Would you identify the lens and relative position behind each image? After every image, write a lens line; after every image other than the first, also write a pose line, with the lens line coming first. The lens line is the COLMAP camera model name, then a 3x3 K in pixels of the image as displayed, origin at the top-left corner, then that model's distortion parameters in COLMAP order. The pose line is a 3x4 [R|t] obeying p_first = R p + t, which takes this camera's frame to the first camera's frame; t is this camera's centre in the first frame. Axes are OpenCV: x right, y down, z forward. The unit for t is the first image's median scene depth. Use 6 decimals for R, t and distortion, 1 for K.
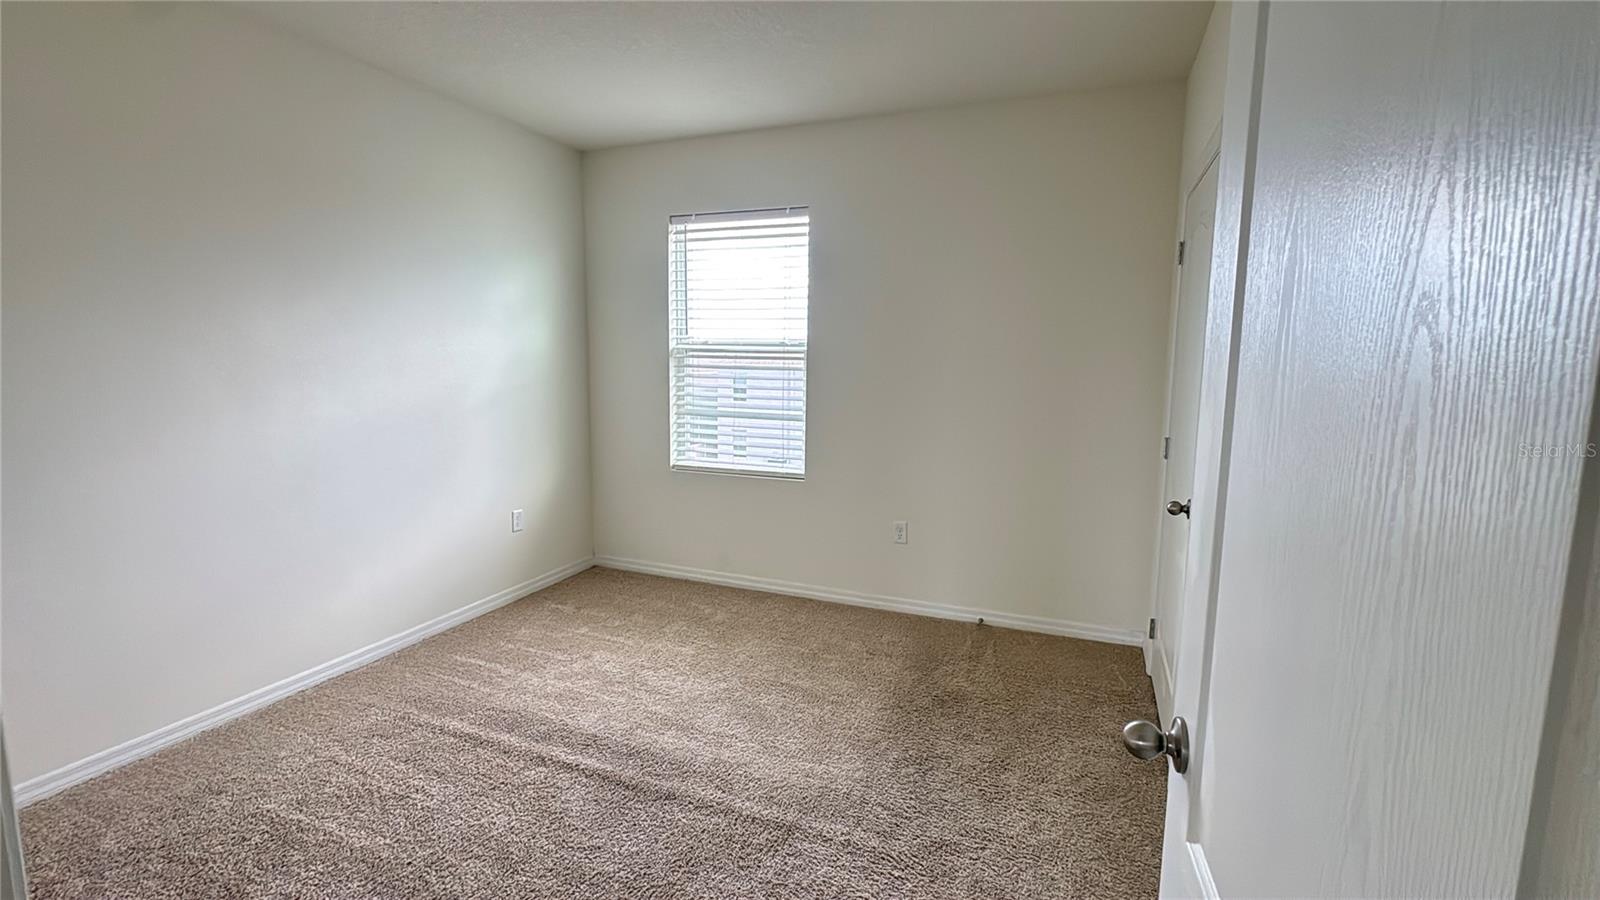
lens RADIAL K [[702.4, 0, 806.6], [0, 702.4, 444.7], [0, 0, 1]] dist [-0.000825, -0.000266]
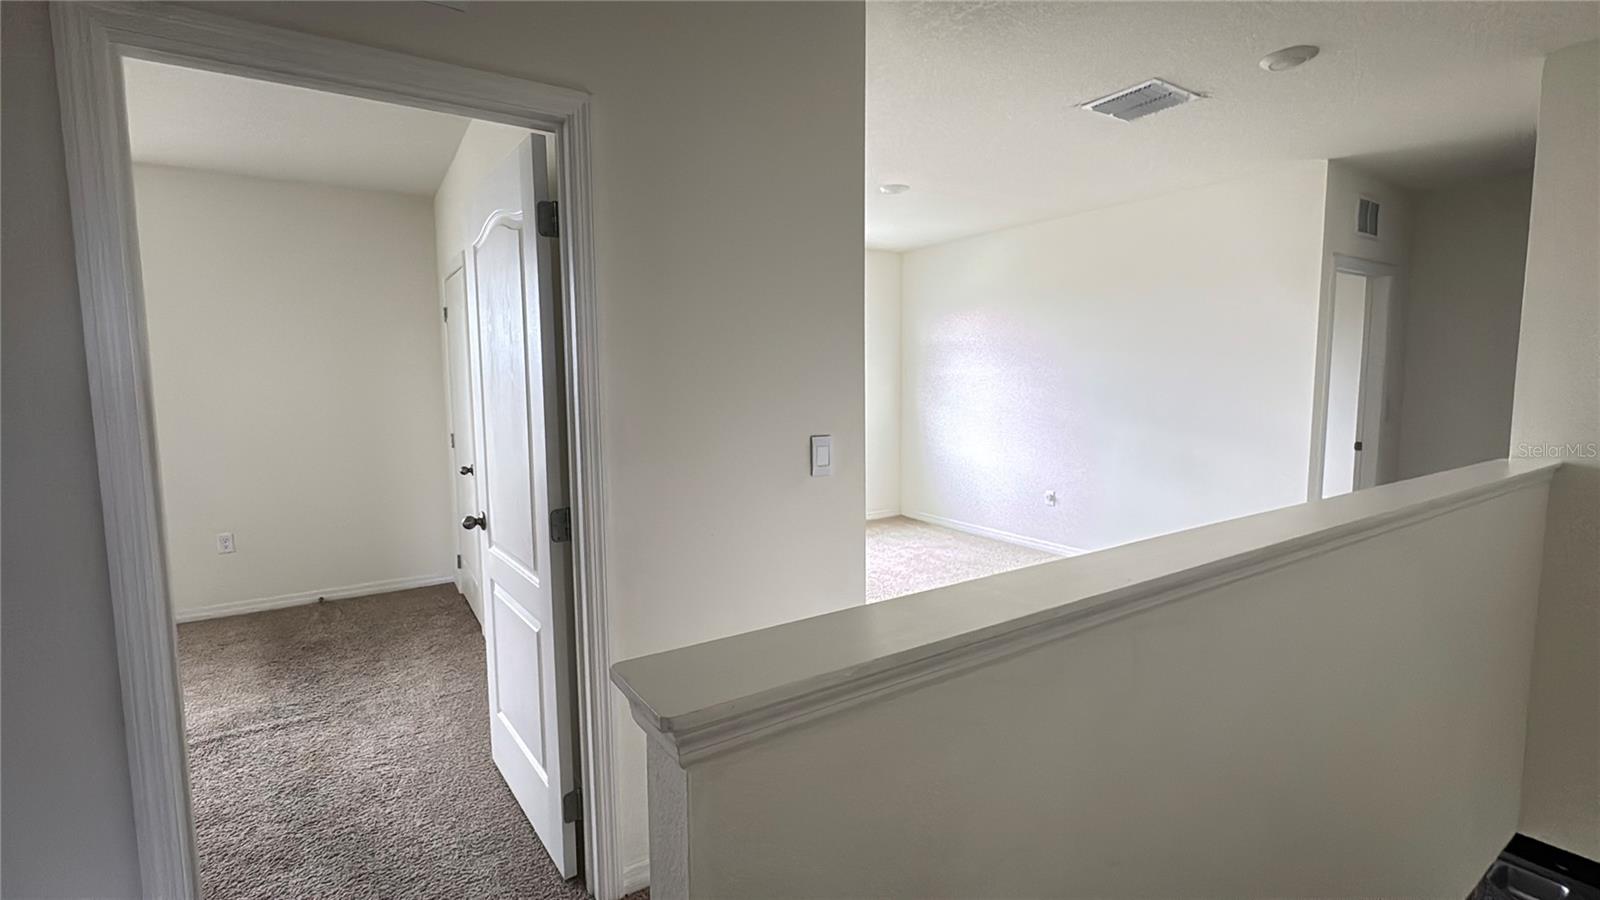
lens RADIAL K [[702.4, 0, 796.6], [0, 702.4, 452.9], [0, 0, 1]] dist [-0.000825, -0.000266]
pose [[0.578944, -0.100219, 0.809185, -0.352657], [0.115650, 0.992477, 0.040177, 0.067798], [-0.807124, 0.070322, 0.586179, -0.598513]]
